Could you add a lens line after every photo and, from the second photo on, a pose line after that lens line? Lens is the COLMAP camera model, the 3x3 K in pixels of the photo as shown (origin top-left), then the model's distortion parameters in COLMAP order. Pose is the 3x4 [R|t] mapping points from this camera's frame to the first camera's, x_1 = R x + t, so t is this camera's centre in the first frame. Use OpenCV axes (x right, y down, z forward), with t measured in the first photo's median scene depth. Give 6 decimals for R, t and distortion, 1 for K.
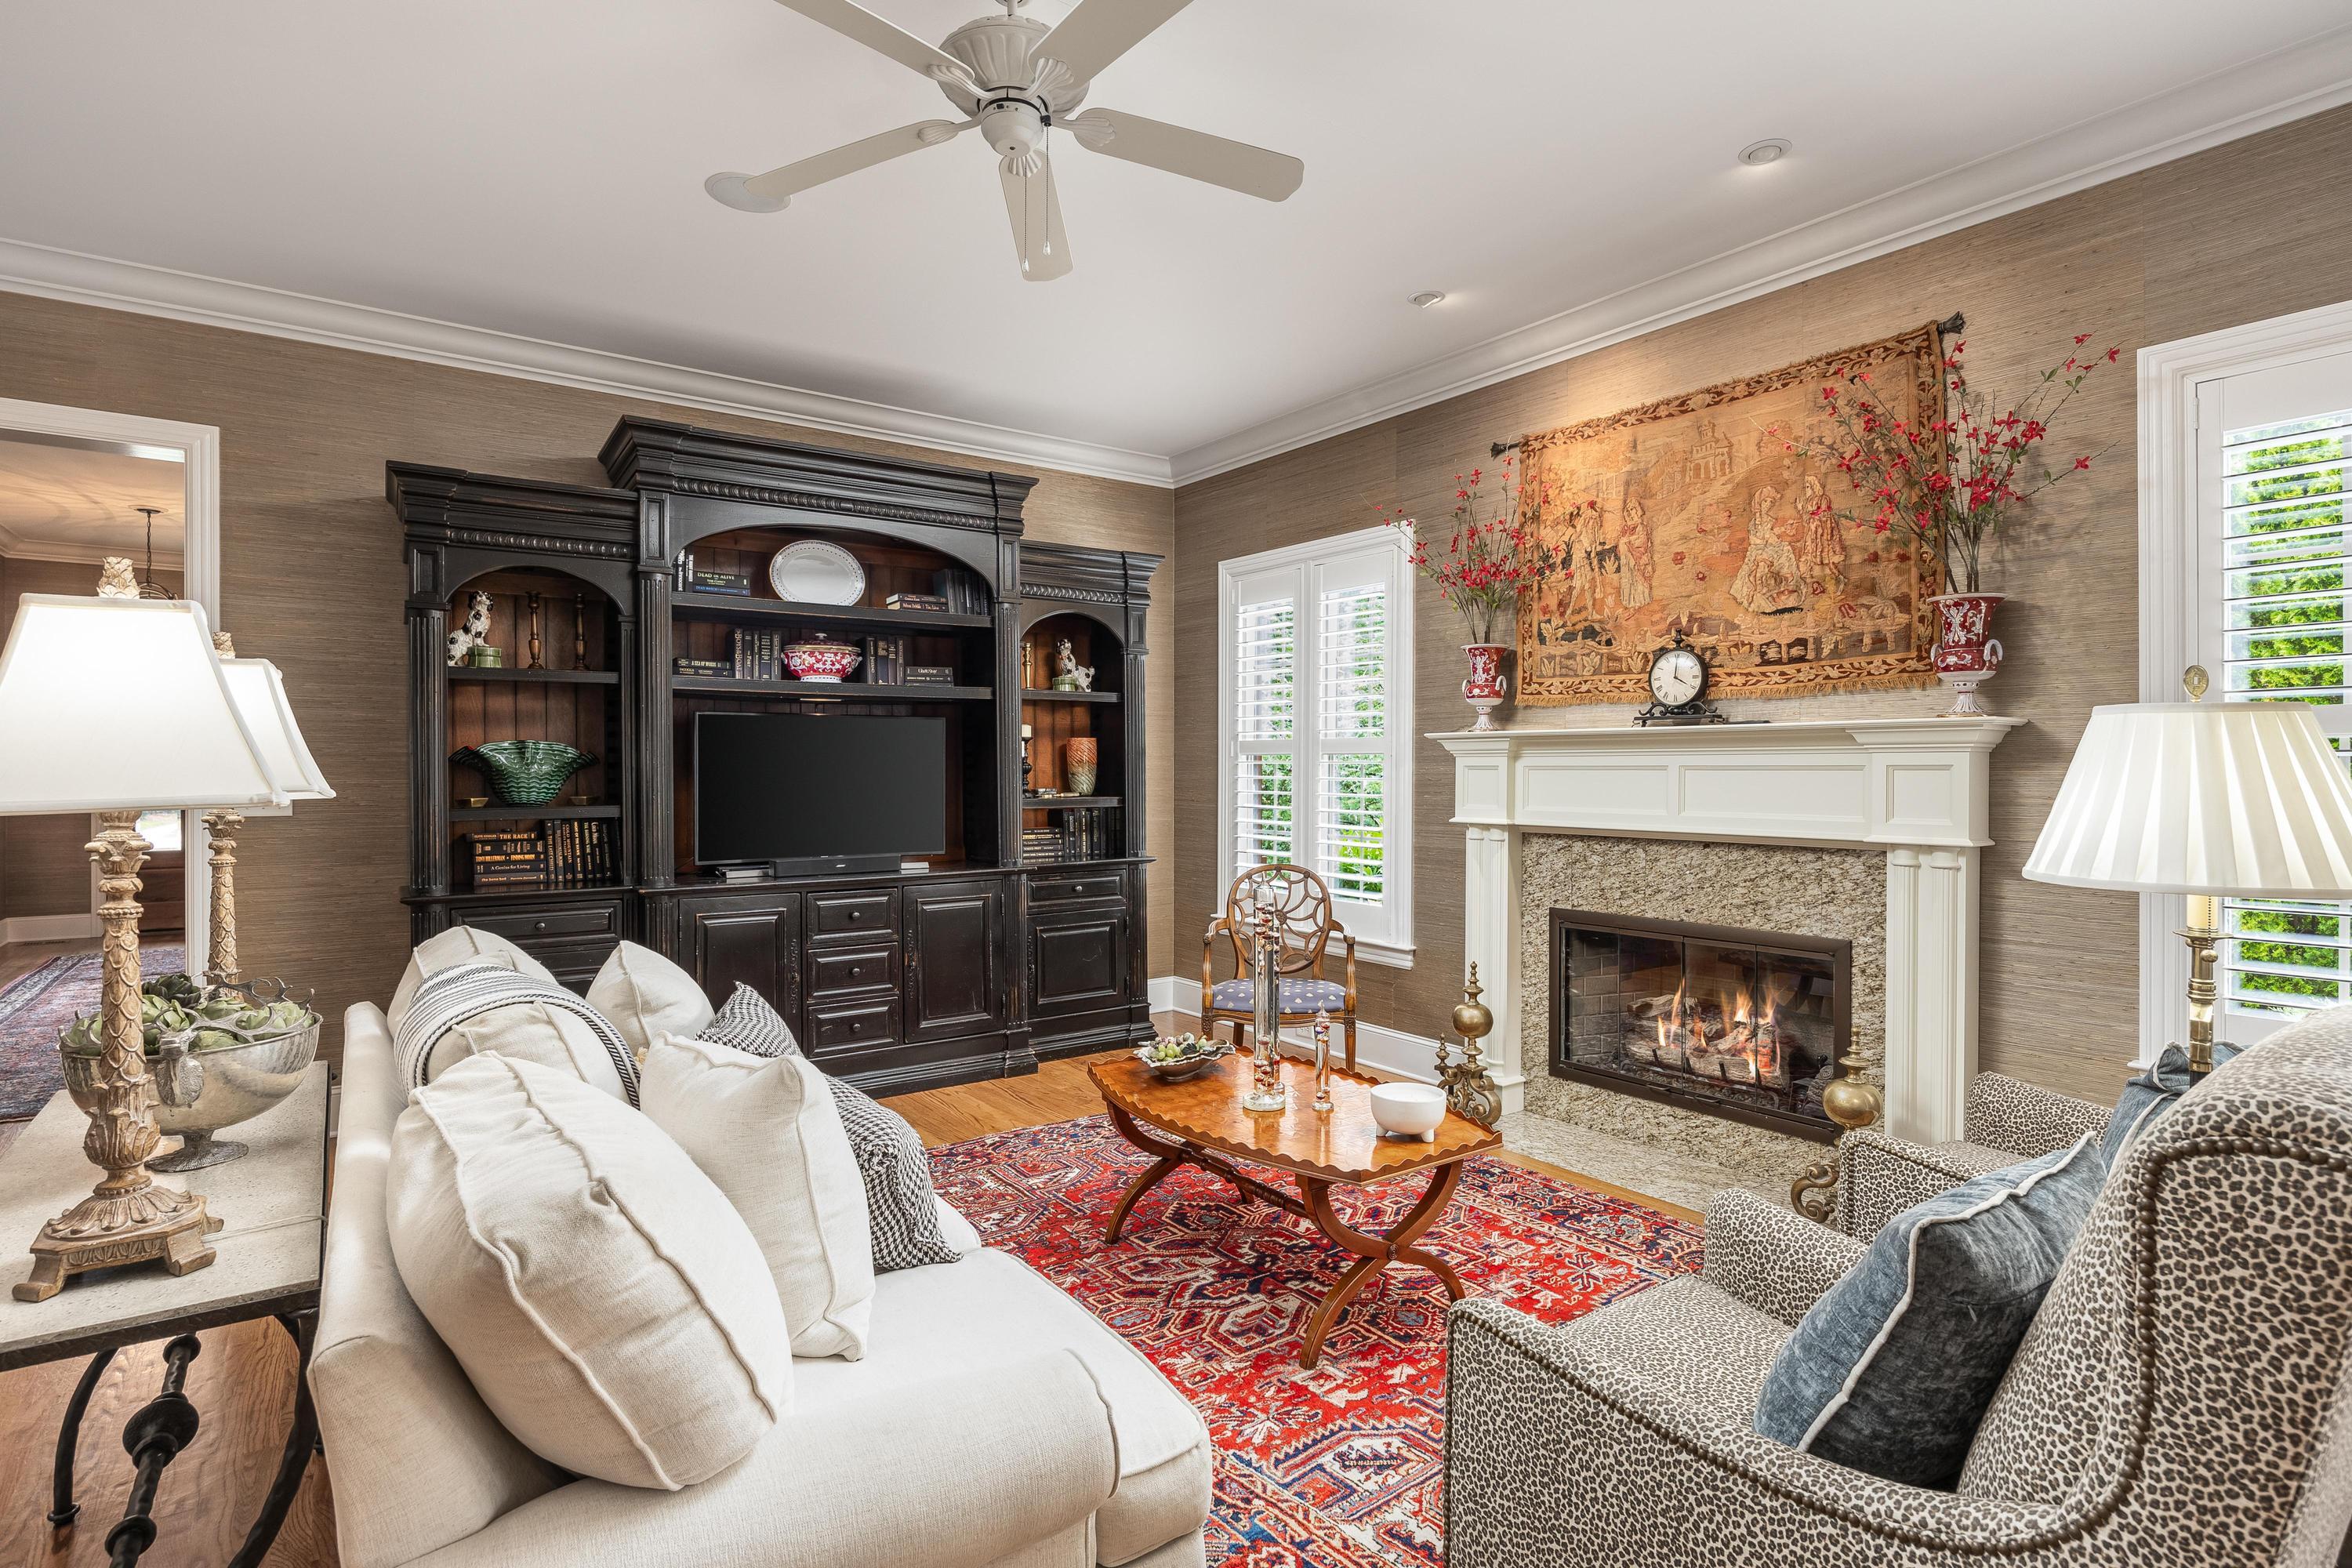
lens RADIAL K [[1168.5, 0, 1168.5], [0, 1168.5, 777.4], [0, 0, 1]] dist [-0.011873, 0.000173]
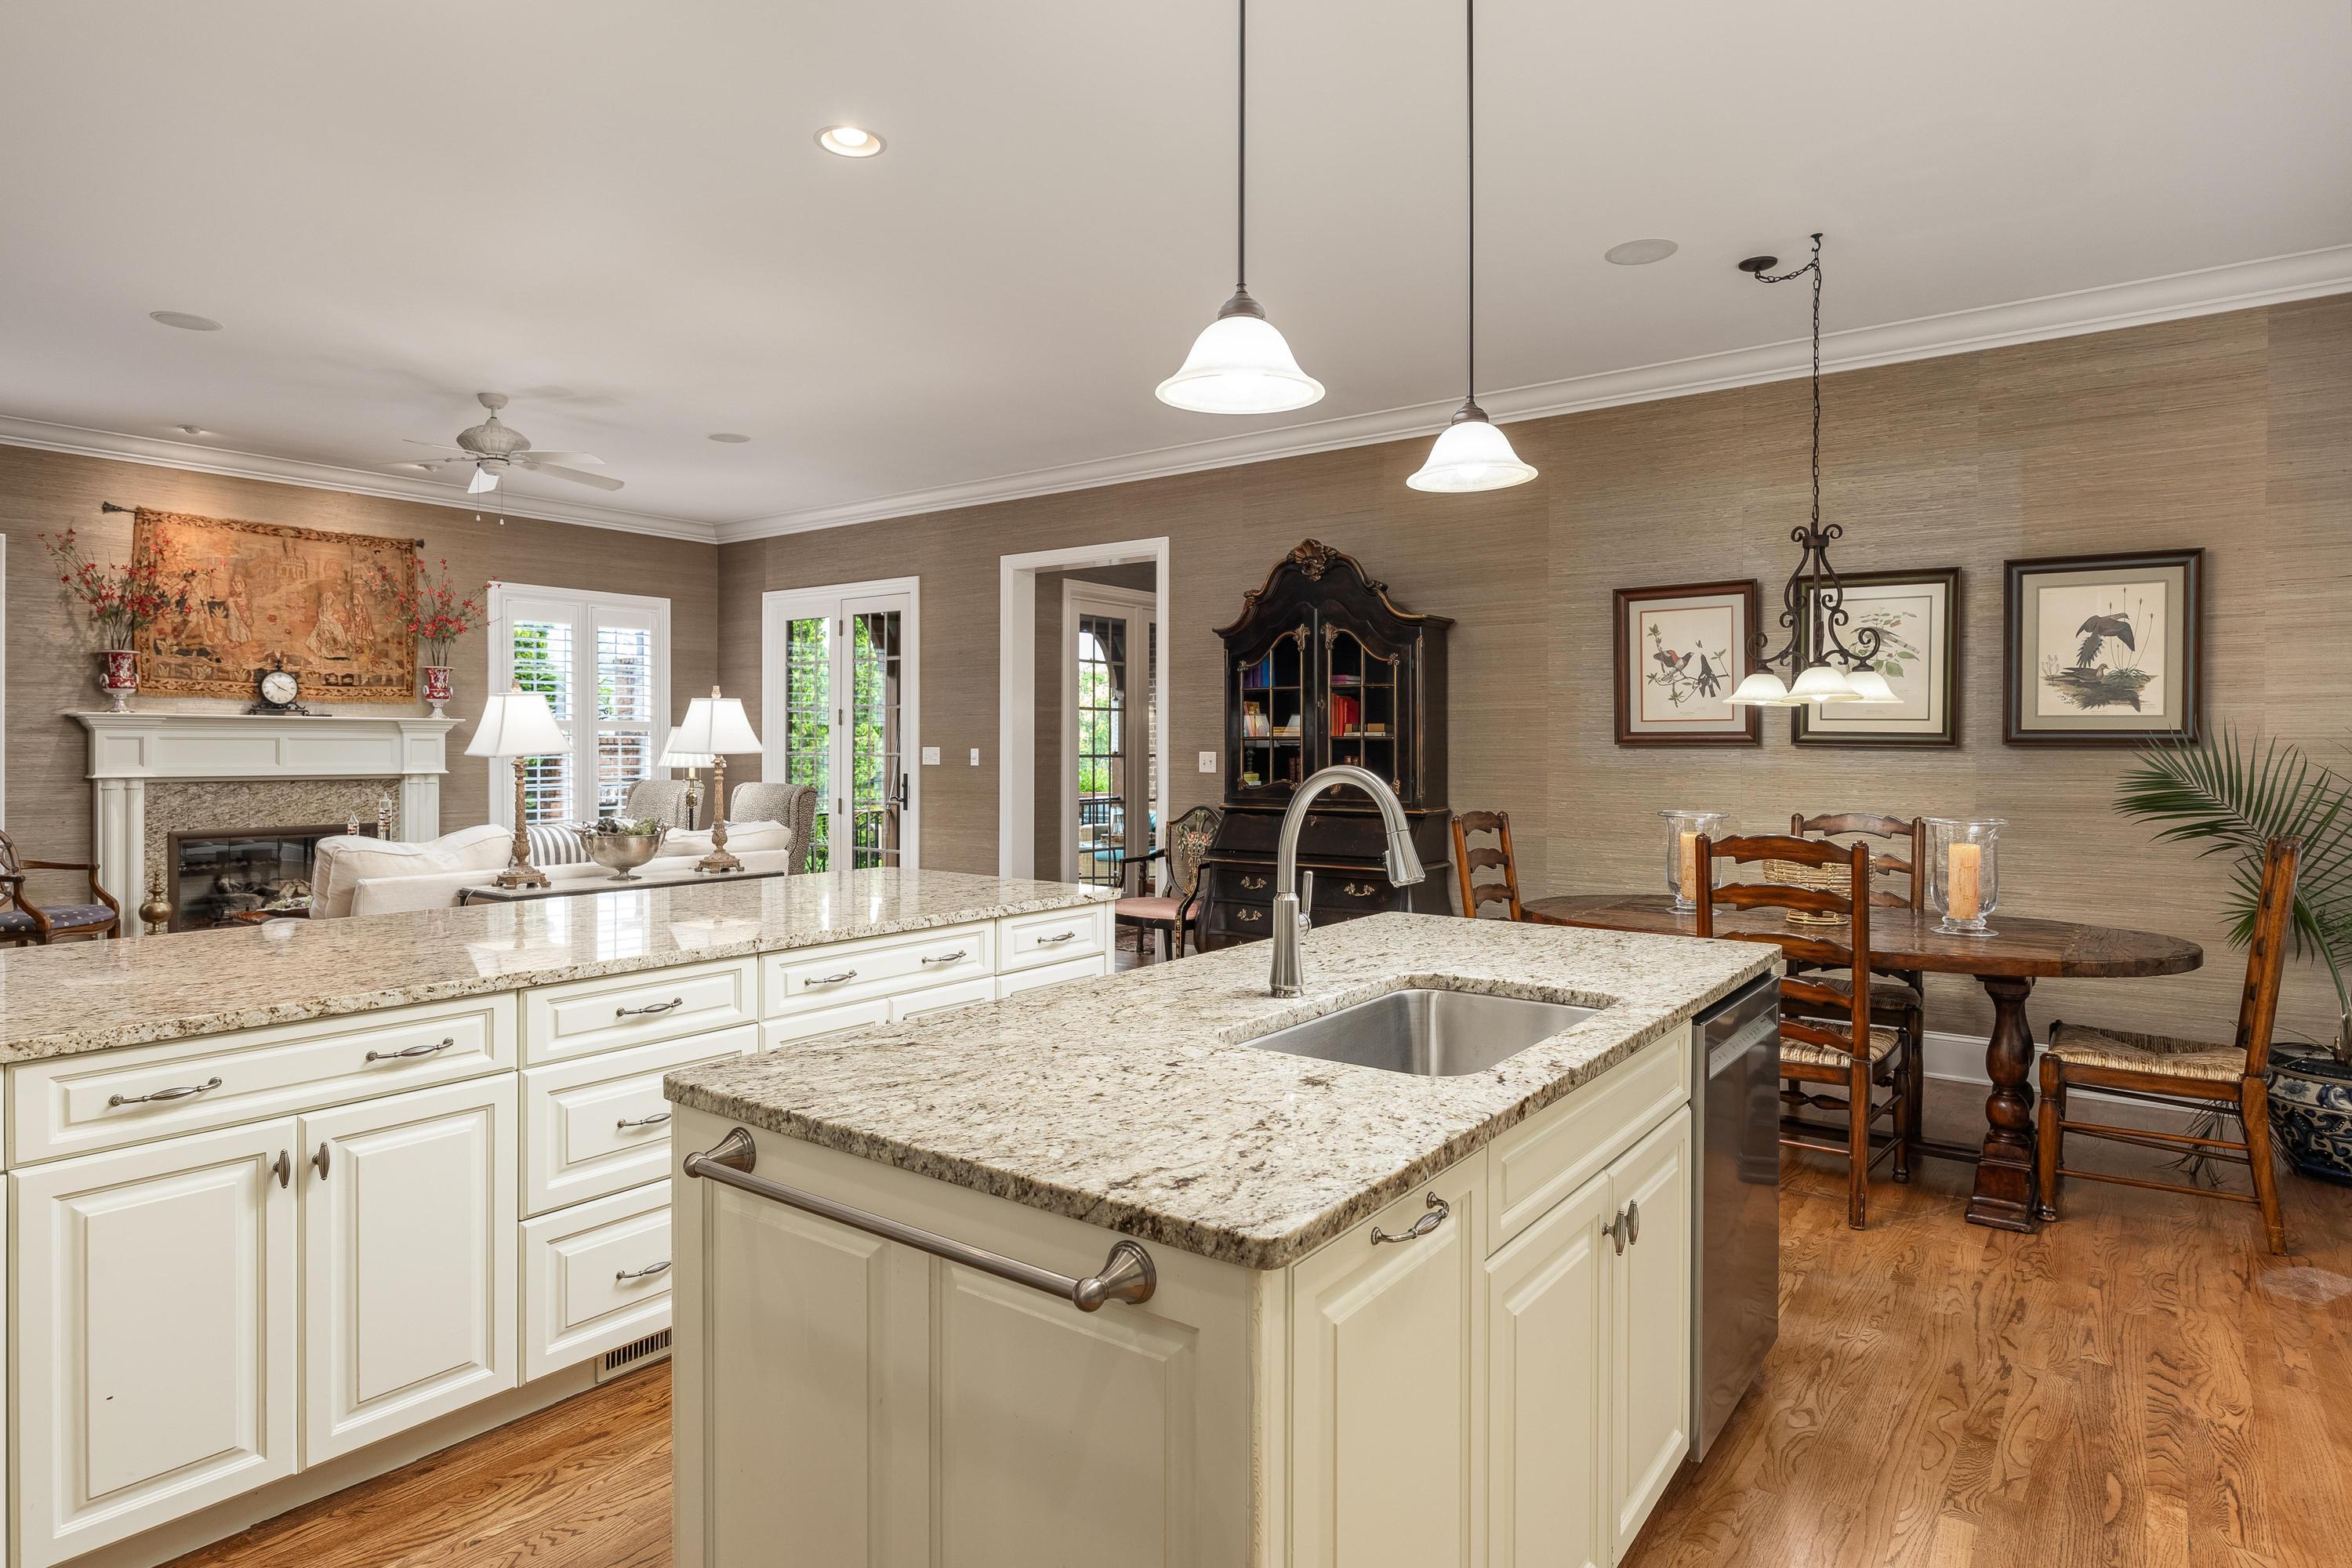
lens RADIAL K [[1317.4, 0, 1178.2], [0, 1317.4, 745.1], [0, 0, 1]] dist [0.000287, 0.001048]
pose [[-0.299650, 0.001625, 0.954048, -1.849776], [0.005086, 0.999987, -0.000106, 0.007861], [-0.954036, 0.004821, -0.299654, 0.303159]]
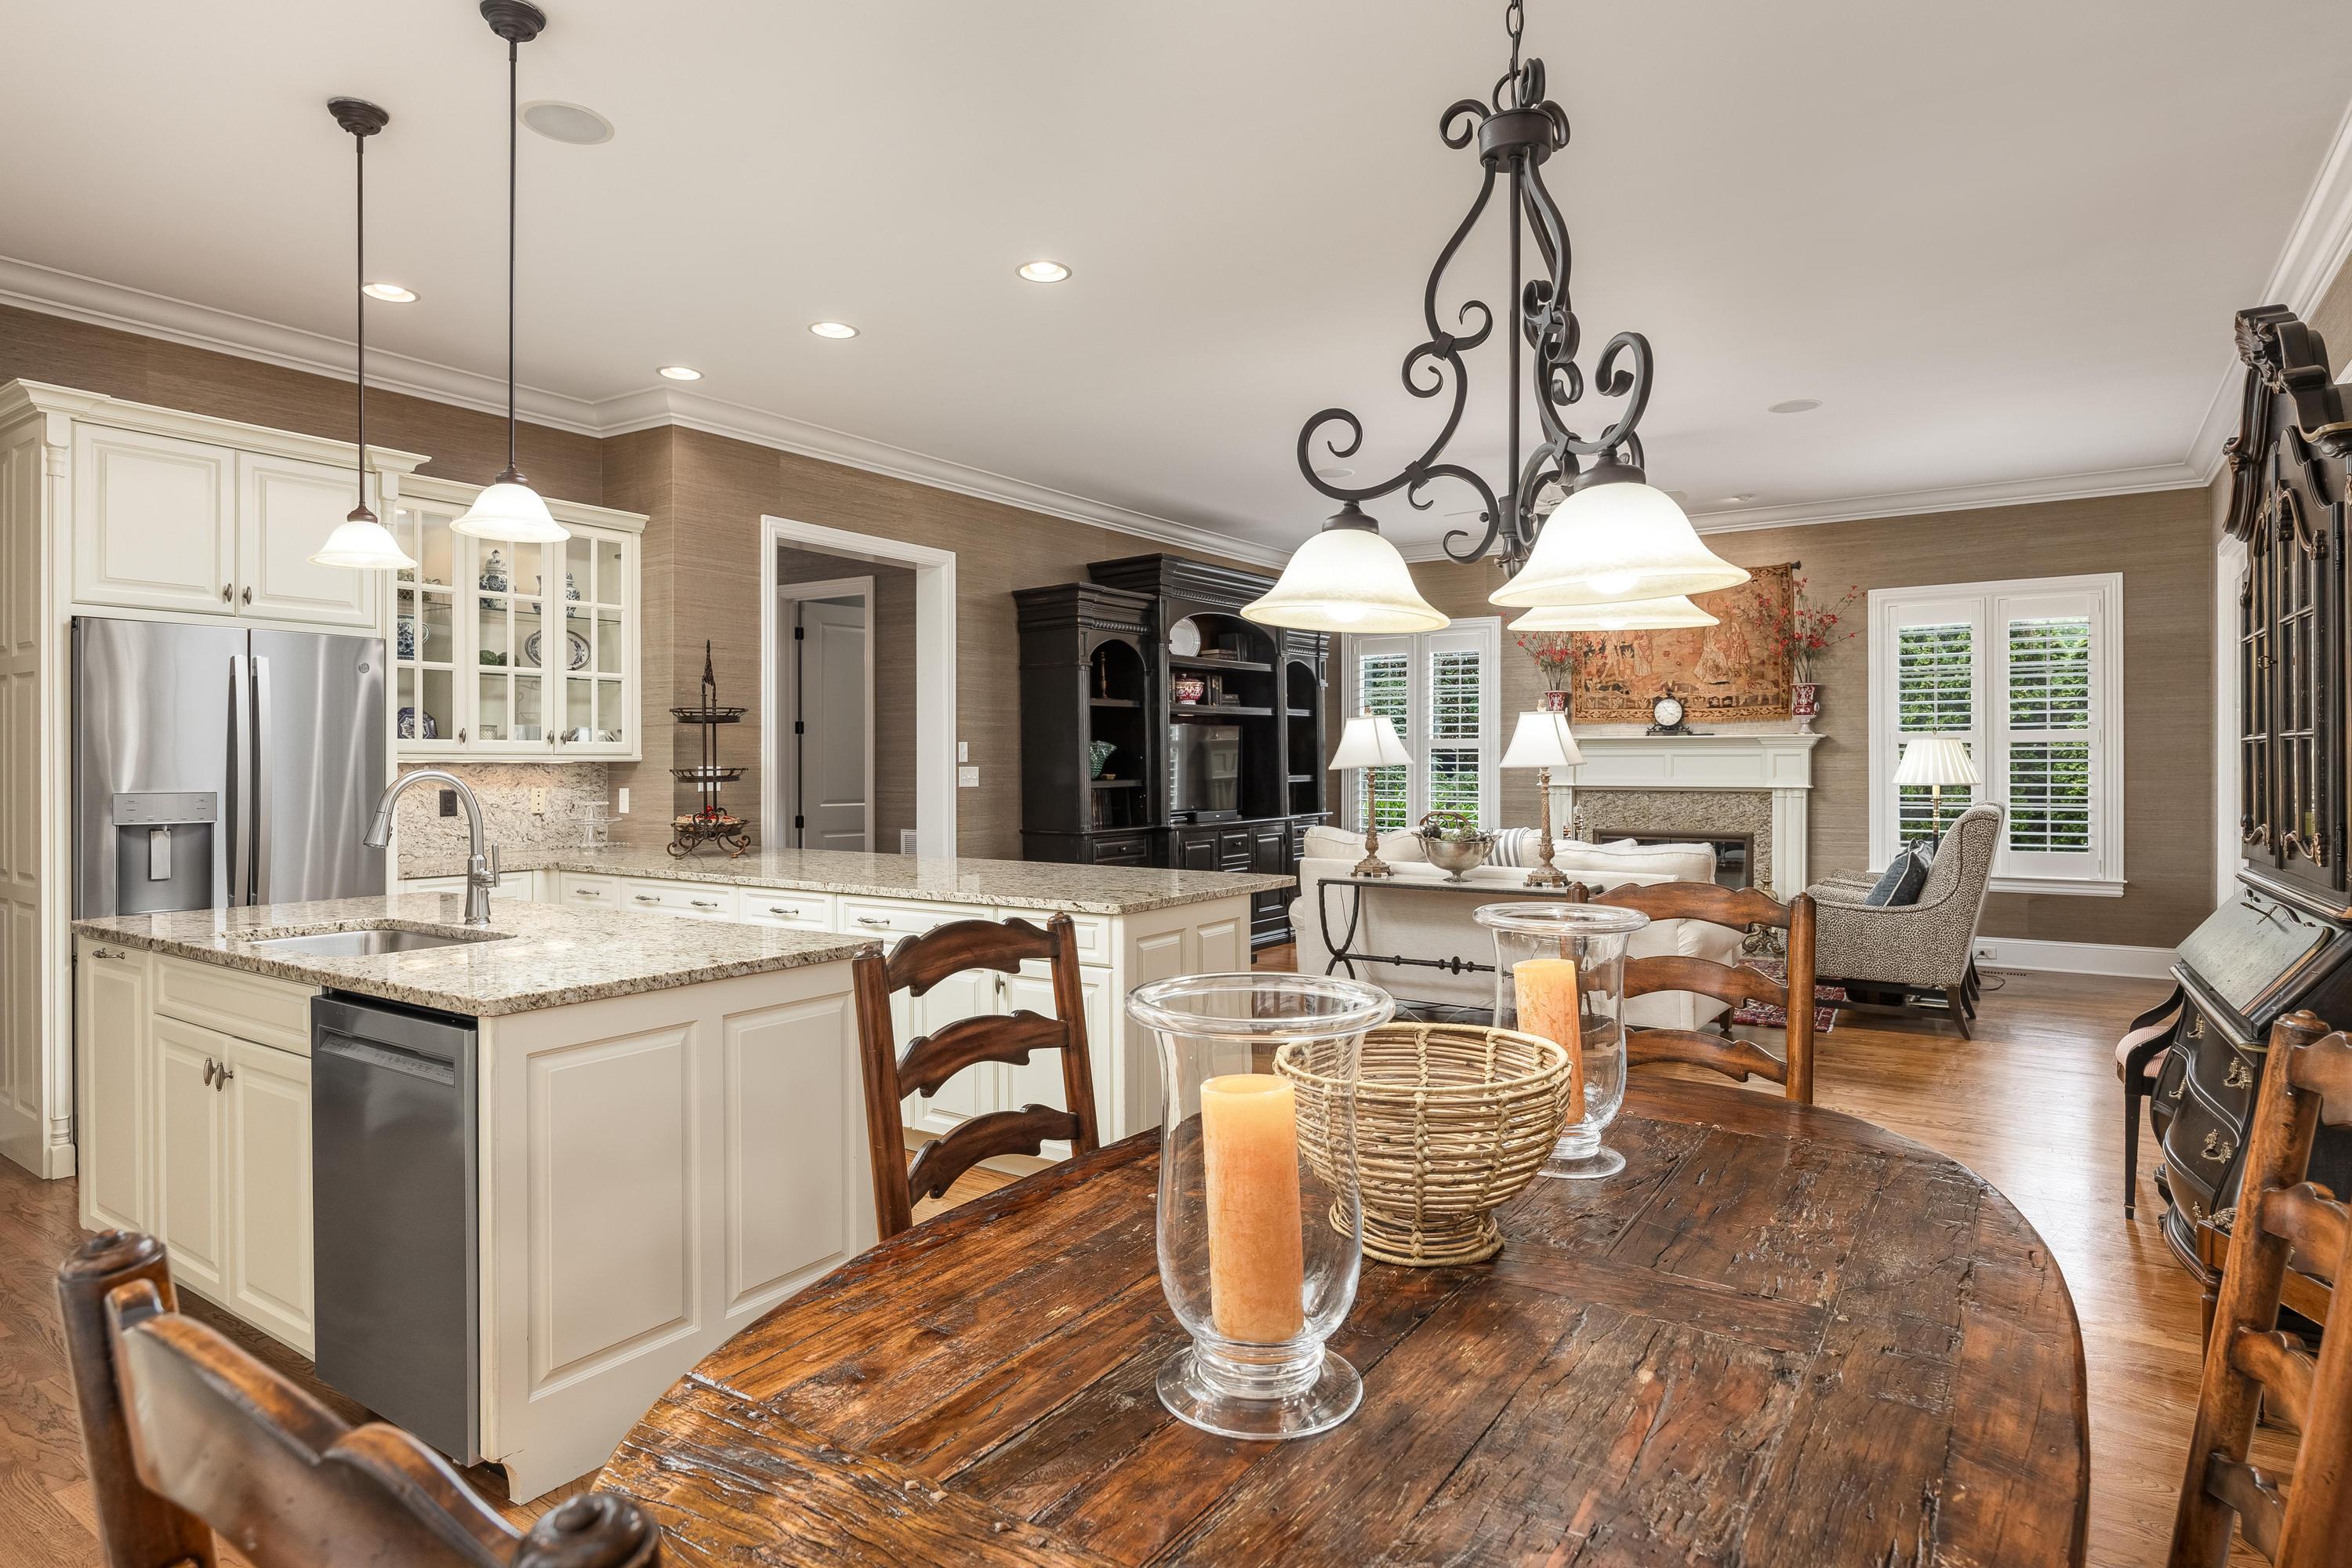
lens RADIAL K [[1317.4, 0, 1162.5], [0, 1317.4, 769.9], [0, 0, 1]] dist [0.000287, 0.001048]
pose [[0.942923, -0.004418, 0.332983, -1.182607], [0.005015, 0.999987, -0.000934, 0.014685], [-0.332974, 0.002550, 0.942932, -0.900916]]
